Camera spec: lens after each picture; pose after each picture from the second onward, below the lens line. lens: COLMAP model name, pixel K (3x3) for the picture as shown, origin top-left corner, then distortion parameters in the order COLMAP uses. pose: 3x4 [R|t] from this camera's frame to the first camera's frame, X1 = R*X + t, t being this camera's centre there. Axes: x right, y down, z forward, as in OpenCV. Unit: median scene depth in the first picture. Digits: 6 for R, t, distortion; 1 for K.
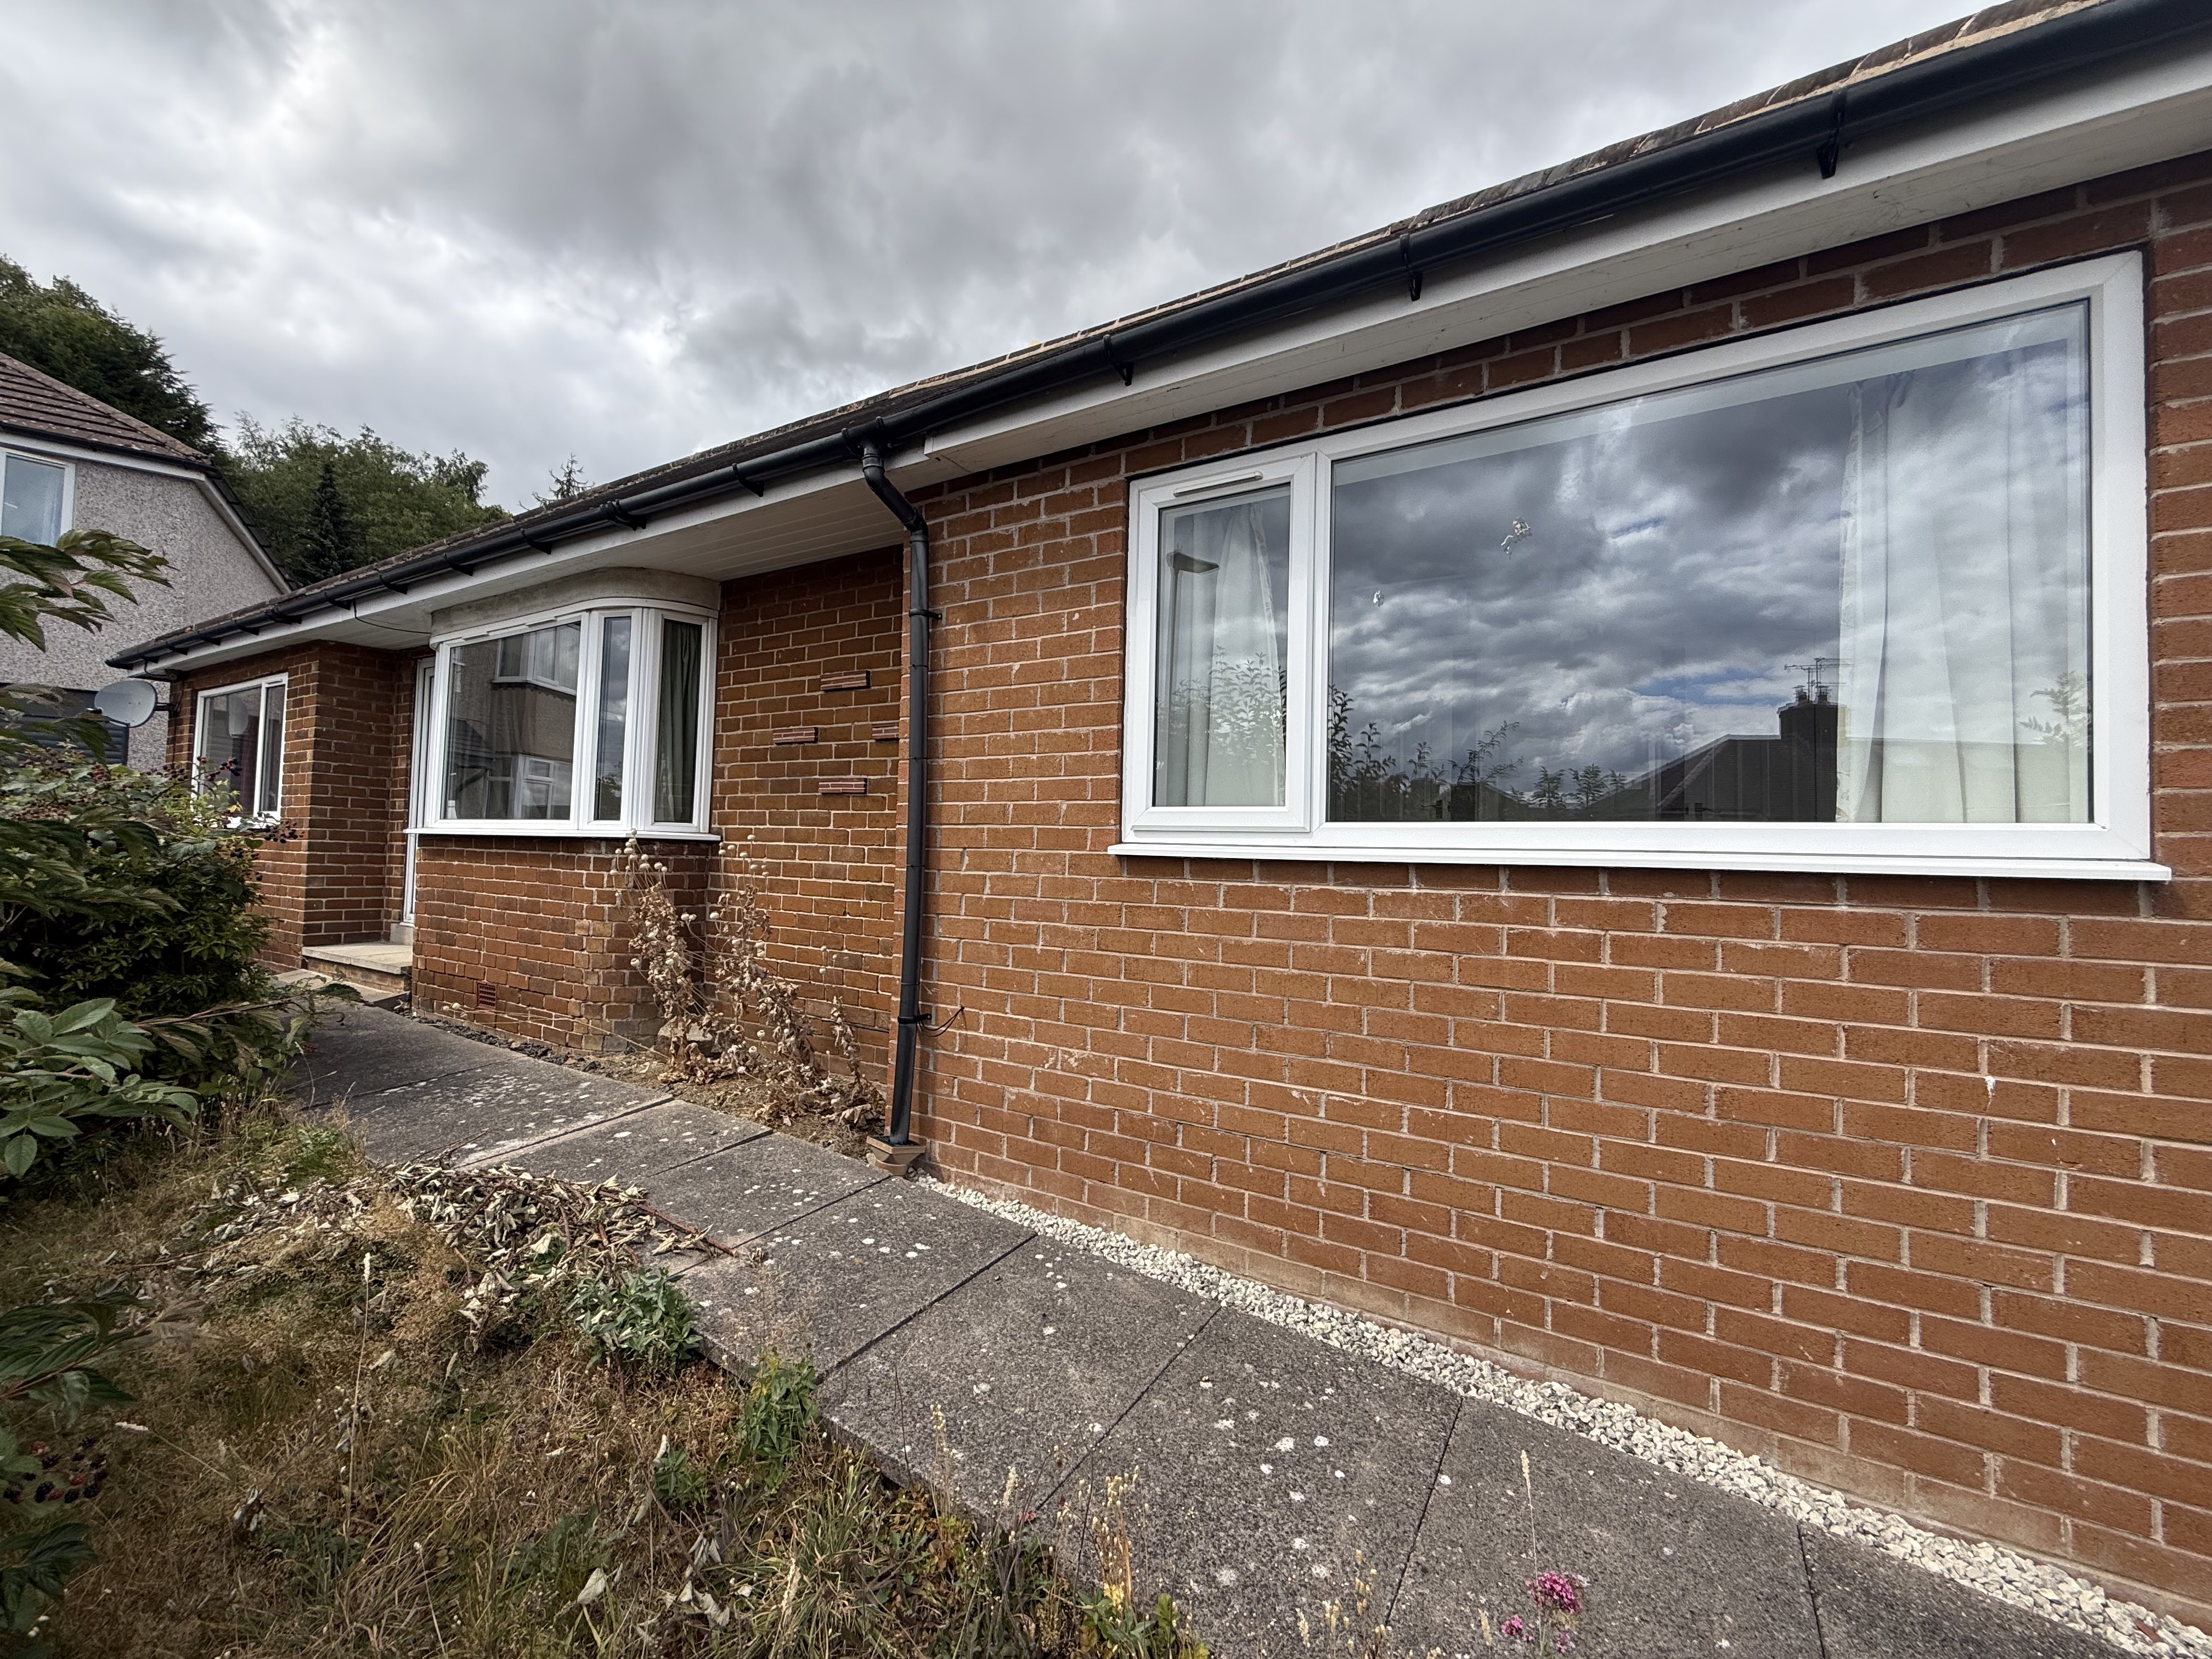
lens RADIAL K [[879.6, 0, 1105.0], [0, 879.6, 832.2], [0, 0, 1]] dist [0.000275, 0.001016]
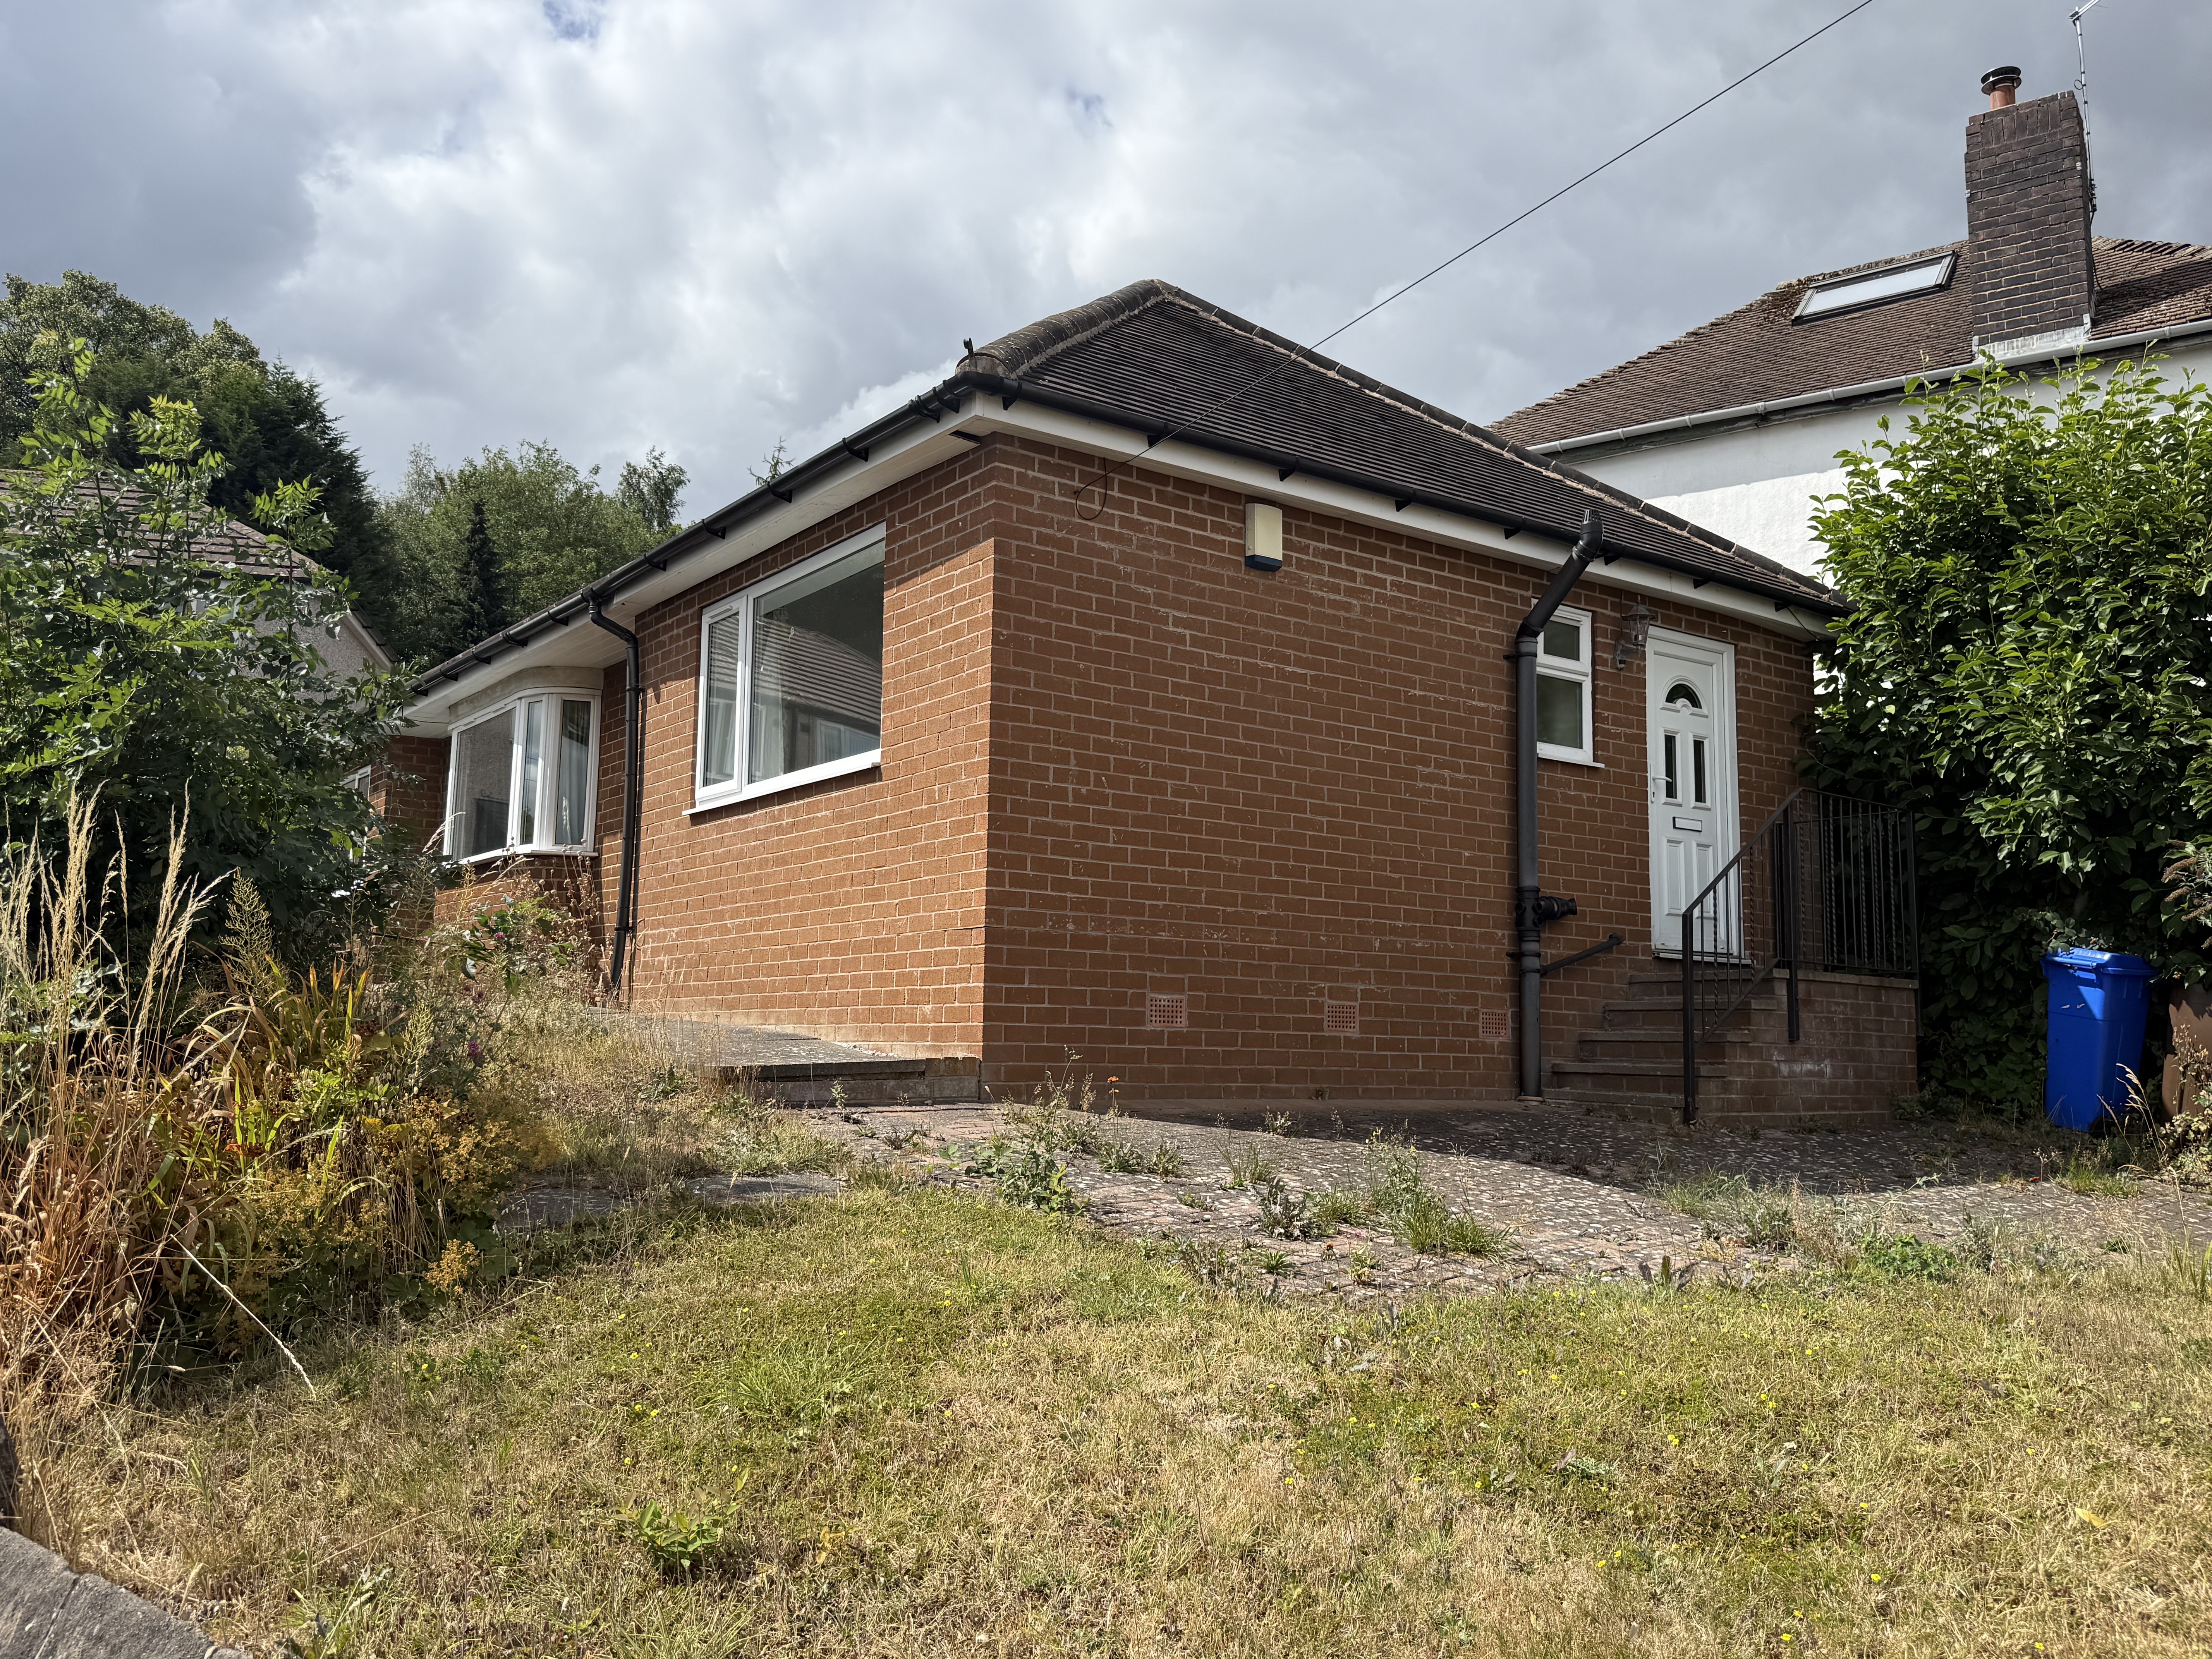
lens RADIAL K [[1775.8, 0, 1108.5], [0, 1775.8, 842.0], [0, 0, 1]] dist [0.060482, -0.051730]
pose [[0.921224, -0.061029, -0.384215, 0.999558], [0.022275, 0.994273, -0.104521, 0.217538], [0.388393, 0.087729, 0.917308, -0.910686]]
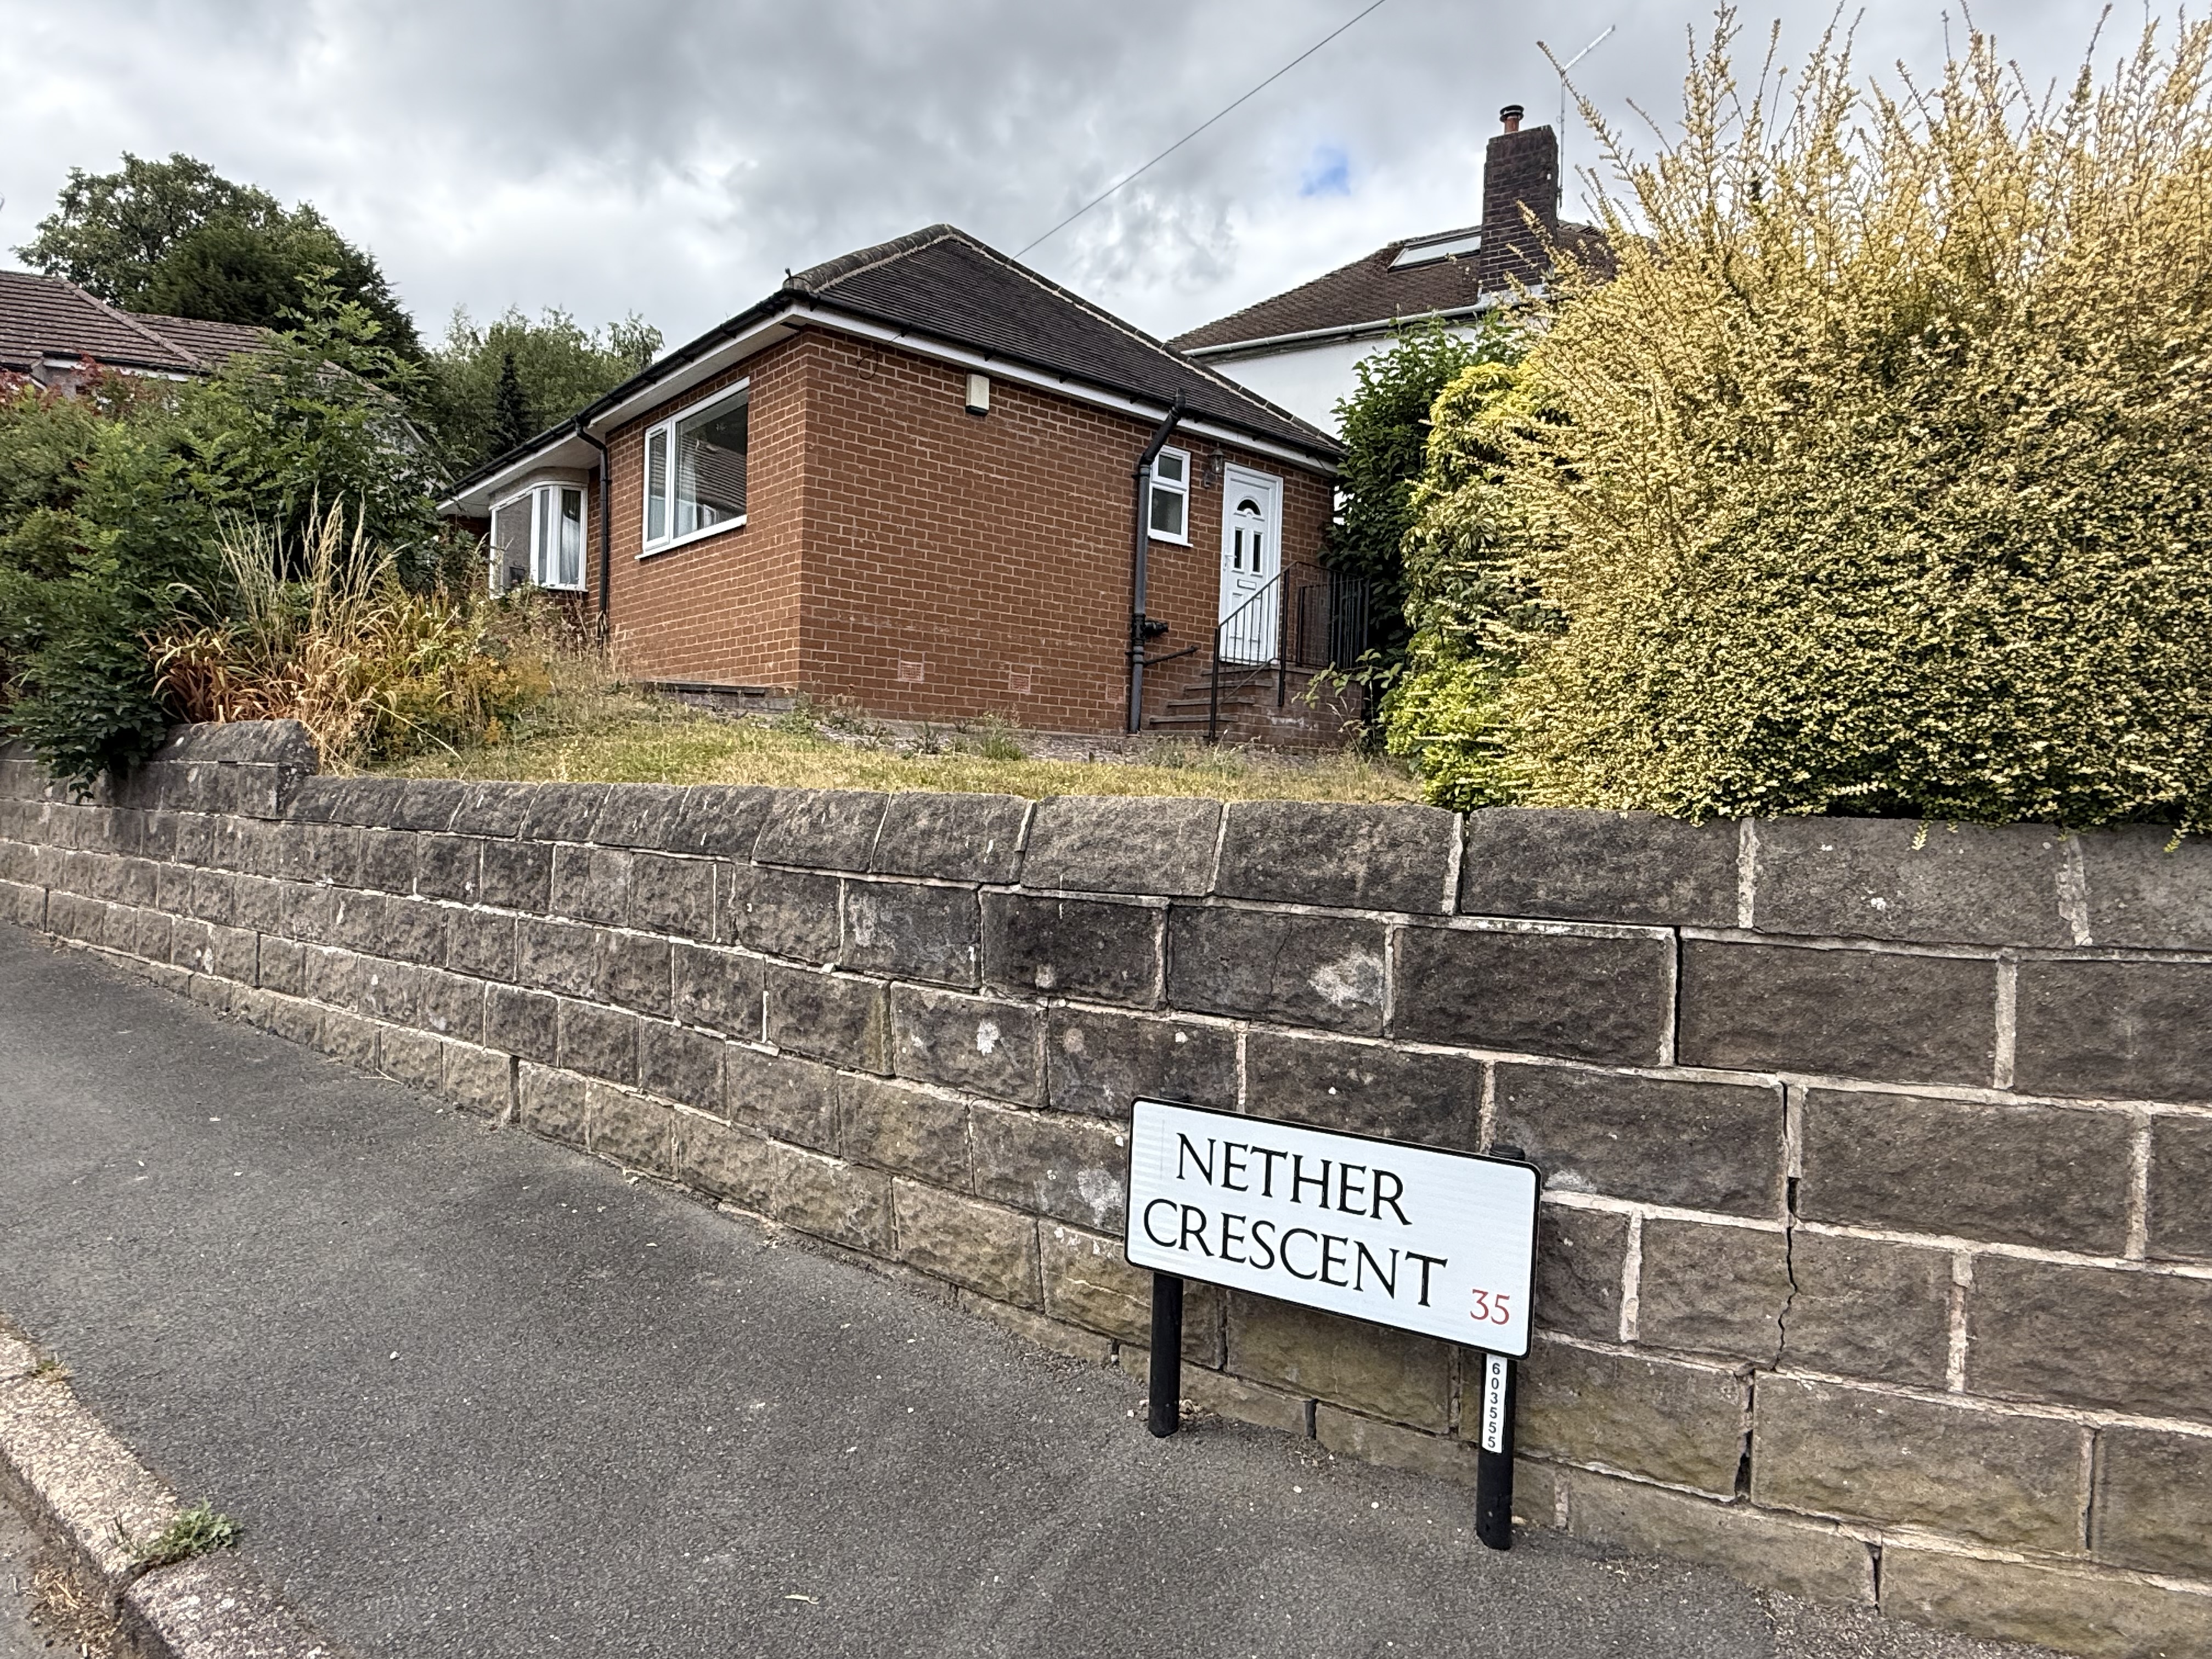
lens RADIAL K [[1319.5, 0, 1092.5], [0, 1319.5, 838.1], [0, 0, 1]] dist [-0.004255, 0.008470]
pose [[0.946416, 0.012222, -0.322718, 1.306354], [0.002141, 0.999024, 0.044114, 0.346776], [0.322942, -0.042441, 0.945467, -1.233478]]
